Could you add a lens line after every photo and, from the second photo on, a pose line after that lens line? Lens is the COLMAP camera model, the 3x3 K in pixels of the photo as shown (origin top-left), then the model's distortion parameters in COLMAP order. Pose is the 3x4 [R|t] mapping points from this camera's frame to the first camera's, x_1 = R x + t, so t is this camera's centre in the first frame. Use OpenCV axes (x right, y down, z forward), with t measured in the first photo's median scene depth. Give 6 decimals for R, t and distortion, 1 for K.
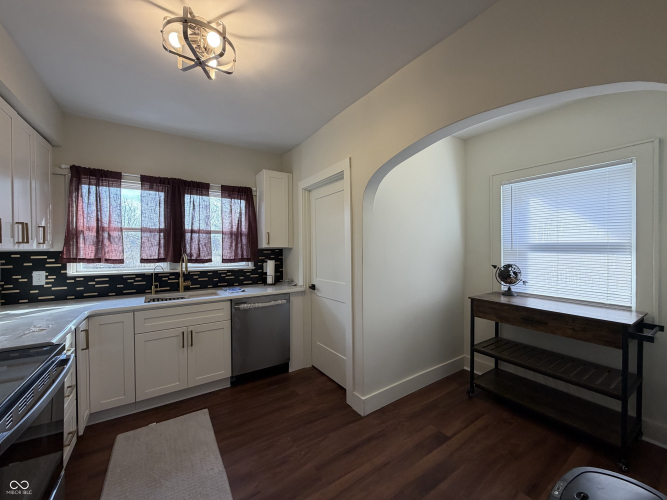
lens RADIAL K [[263.2, 0, 331.9], [0, 263.2, 250.2], [0, 0, 1]] dist [-0.003819, 0.000191]
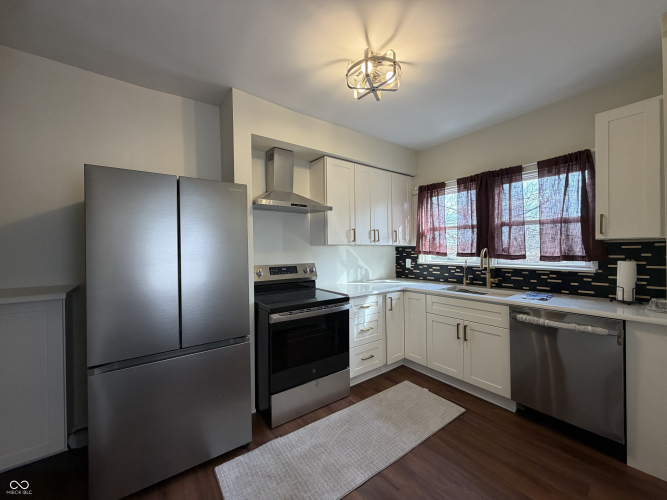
lens RADIAL K [[263.2, 0, 332.4], [0, 263.2, 249.4], [0, 0, 1]] dist [-0.003819, 0.000191]
pose [[0.056055, 0.006784, -0.998405, 0.376412], [0.004026, 0.999967, 0.007021, 0.007661], [0.998420, -0.004413, 0.056026, 0.385480]]
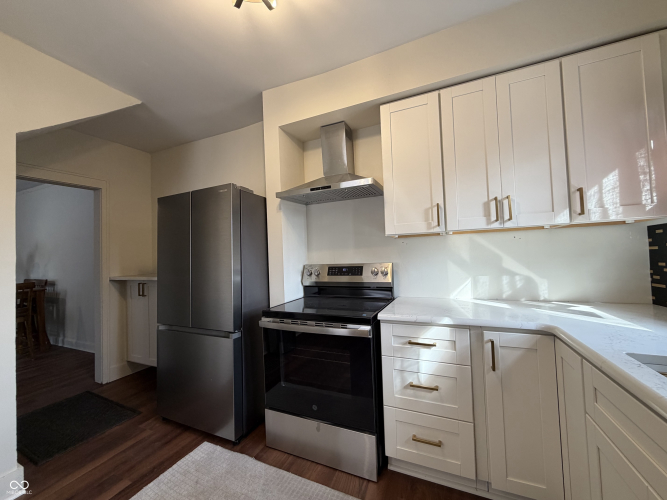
lens RADIAL K [[263.2, 0, 333.1], [0, 263.2, 249.7], [0, 0, 1]] dist [-0.003819, 0.000191]
pose [[-0.839173, 0.018986, -0.543533, -0.164927], [0.035867, 0.999147, -0.020474, 0.043728], [0.542680, -0.036677, -0.839138, 0.924637]]
